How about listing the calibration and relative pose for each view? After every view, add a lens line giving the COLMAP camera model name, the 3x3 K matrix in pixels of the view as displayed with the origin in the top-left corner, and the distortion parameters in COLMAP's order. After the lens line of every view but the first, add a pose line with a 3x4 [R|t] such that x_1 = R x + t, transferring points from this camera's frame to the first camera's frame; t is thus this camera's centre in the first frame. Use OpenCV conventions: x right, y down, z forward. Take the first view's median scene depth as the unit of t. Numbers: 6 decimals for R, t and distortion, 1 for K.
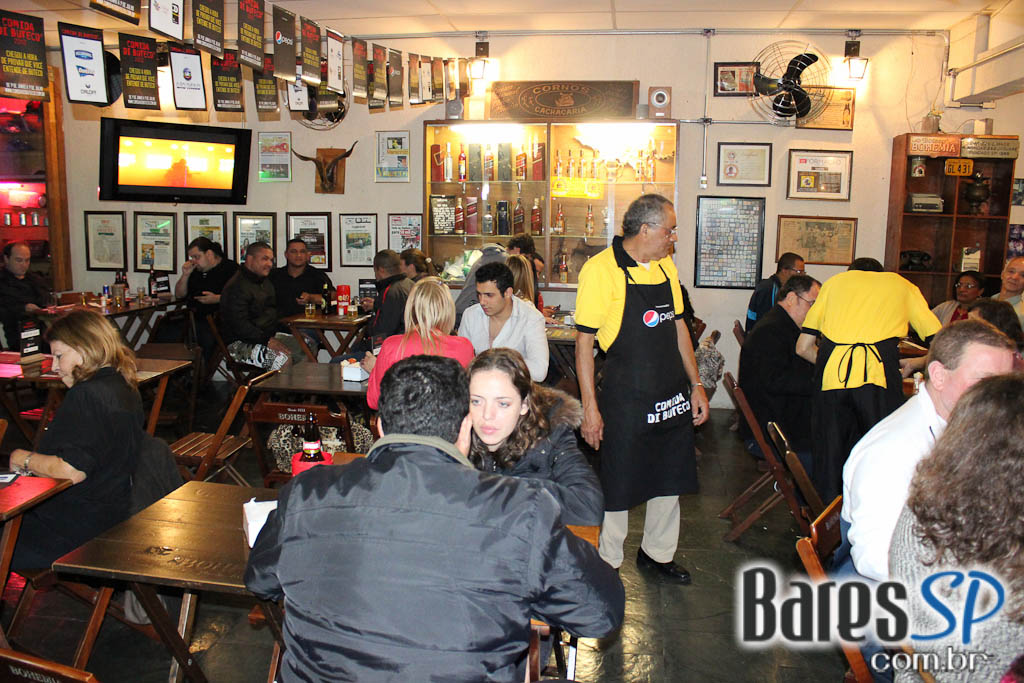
lens RADIAL K [[838.7, 0, 509.2], [0, 838.7, 342.4], [0, 0, 1]] dist [-0.164477, 0.134707]
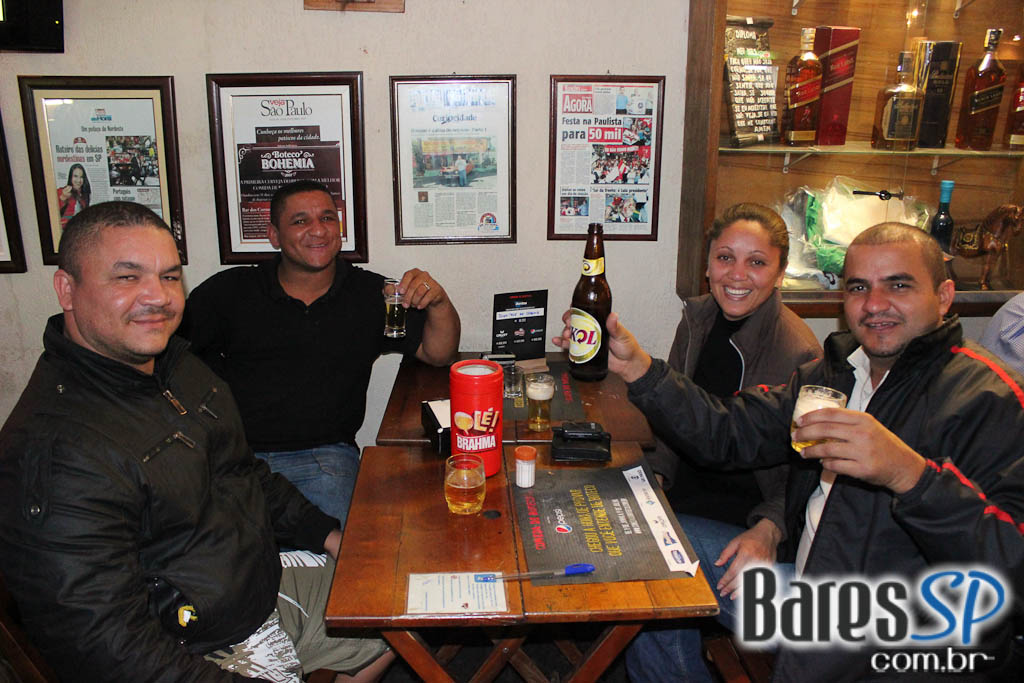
lens RADIAL K [[838.7, 0, 486.5], [0, 838.7, 377.3], [0, 0, 1]] dist [-0.164477, 0.134707]
pose [[0.972751, -0.086864, 0.214966, -0.265362], [0.044942, 0.980224, 0.192720, -0.110035], [-0.227455, -0.177808, 0.957418, 0.728703]]
